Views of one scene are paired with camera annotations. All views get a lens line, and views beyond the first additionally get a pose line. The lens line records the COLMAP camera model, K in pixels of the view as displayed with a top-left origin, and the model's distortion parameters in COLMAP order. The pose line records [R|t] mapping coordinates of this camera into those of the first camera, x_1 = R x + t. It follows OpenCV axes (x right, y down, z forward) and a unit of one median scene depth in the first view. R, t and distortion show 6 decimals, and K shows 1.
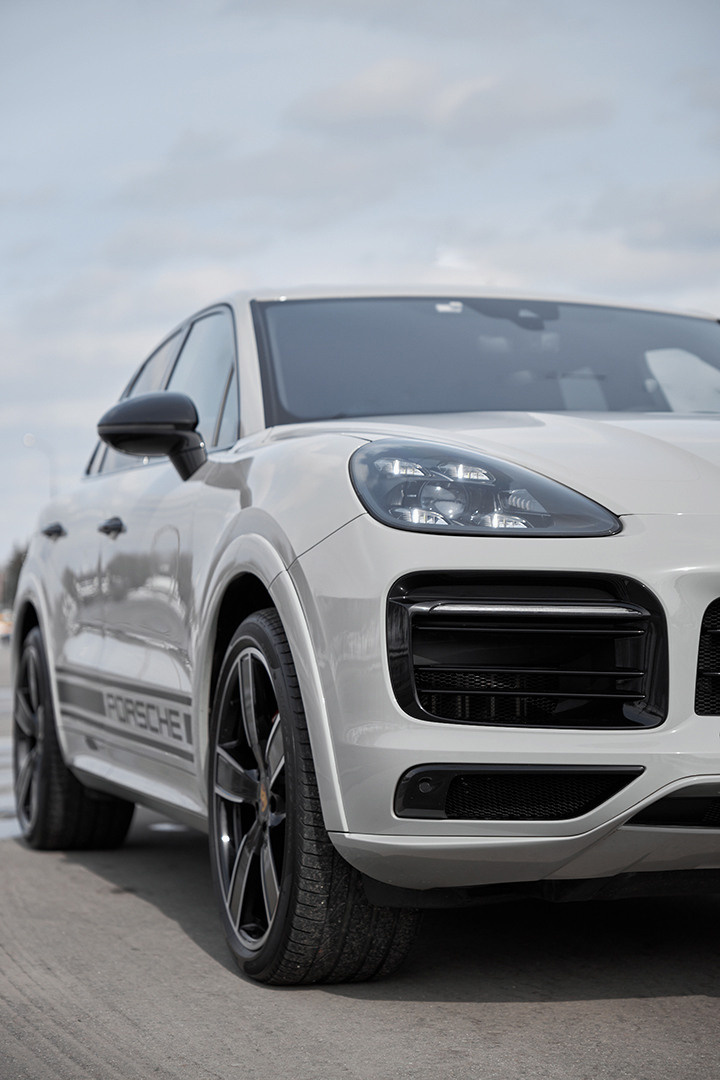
lens RADIAL K [[2131.4, 0, 360.0], [0, 2131.4, 540.0], [0, 0, 1]] dist [-0.000311, -0.120215]
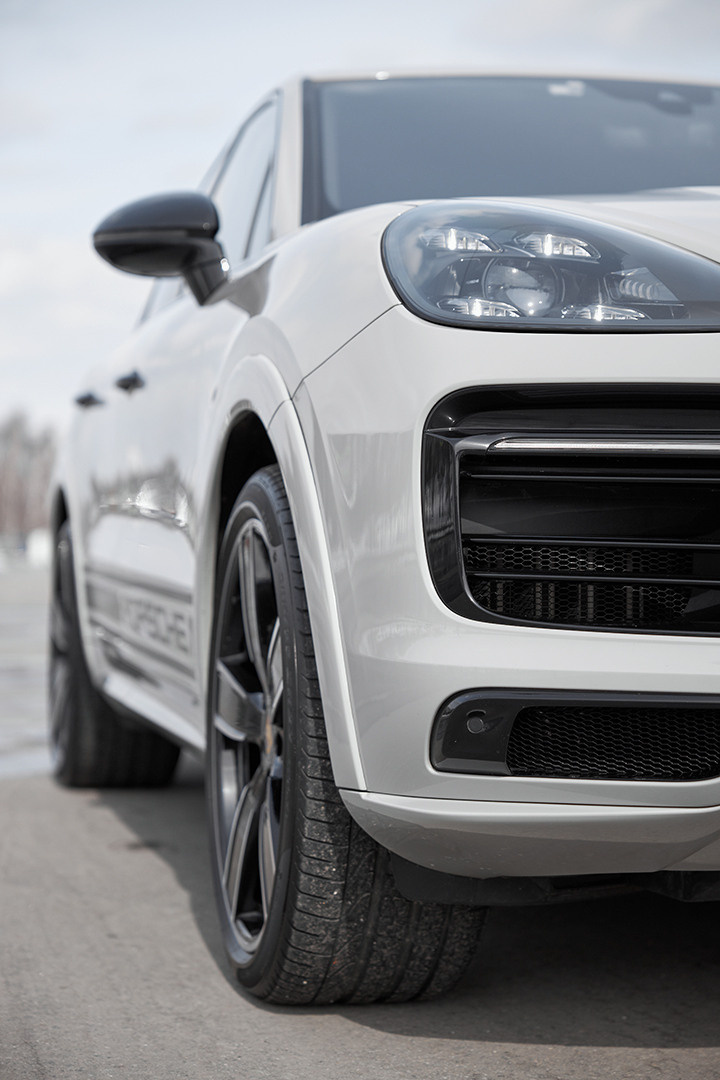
lens RADIAL K [[2131.4, 0, 360.0], [0, 2131.4, 540.0], [0, 0, 1]] dist [-0.000311, -0.120215]
pose [[0.997071, 0.012345, -0.075479, 0.039346], [-0.009835, 0.999389, 0.033538, 0.036307], [0.075847, -0.032698, 0.996583, 0.333214]]
